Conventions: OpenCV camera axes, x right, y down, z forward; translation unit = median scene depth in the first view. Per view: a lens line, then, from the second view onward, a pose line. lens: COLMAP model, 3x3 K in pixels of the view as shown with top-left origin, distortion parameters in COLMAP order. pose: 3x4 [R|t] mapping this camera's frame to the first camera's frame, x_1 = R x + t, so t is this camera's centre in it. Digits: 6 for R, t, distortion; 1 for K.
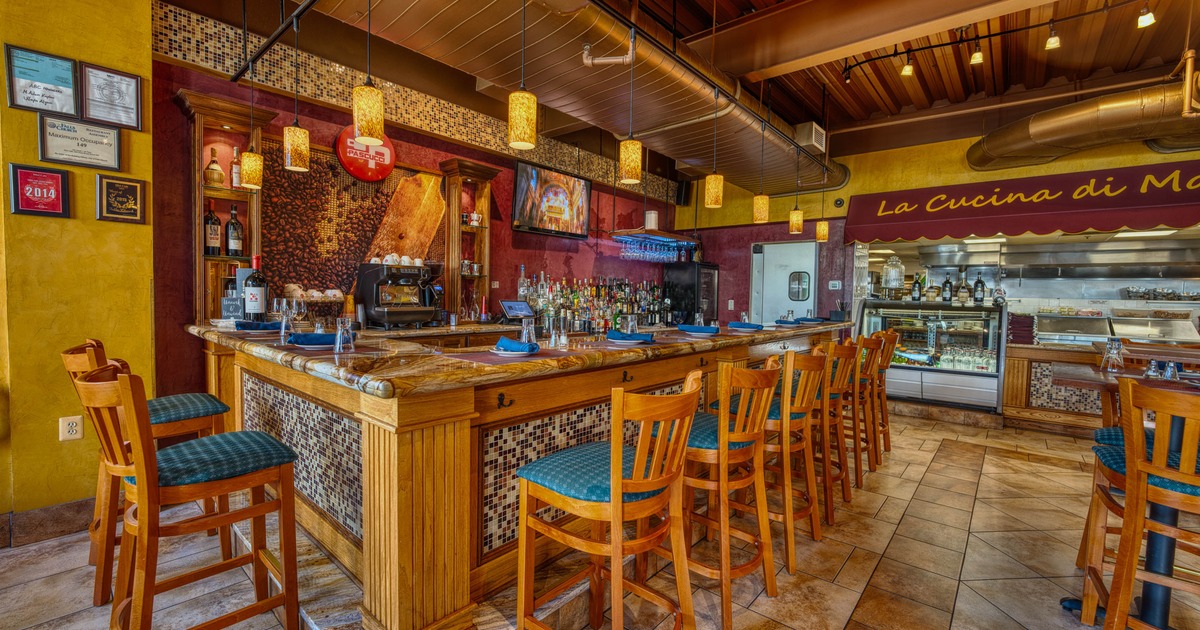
lens RADIAL K [[487.0, 0, 600.0], [0, 487.0, 315.0], [0, 0, 1]] dist [-0.014072, 0.000459]
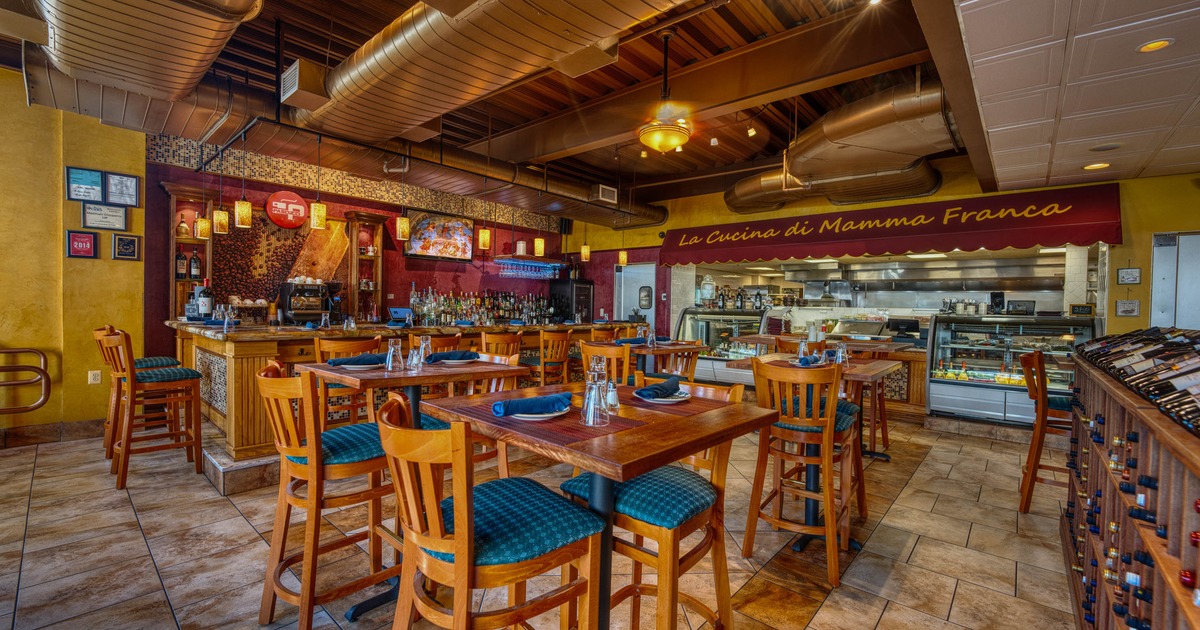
lens RADIAL K [[487.0, 0, 600.0], [0, 487.0, 315.0], [0, 0, 1]] dist [-0.014072, 0.000459]
pose [[0.999931, 0.001457, -0.011699, 0.573890], [-0.001738, 0.999711, -0.023991, 0.034275], [0.011660, 0.024010, 0.999644, -0.554184]]
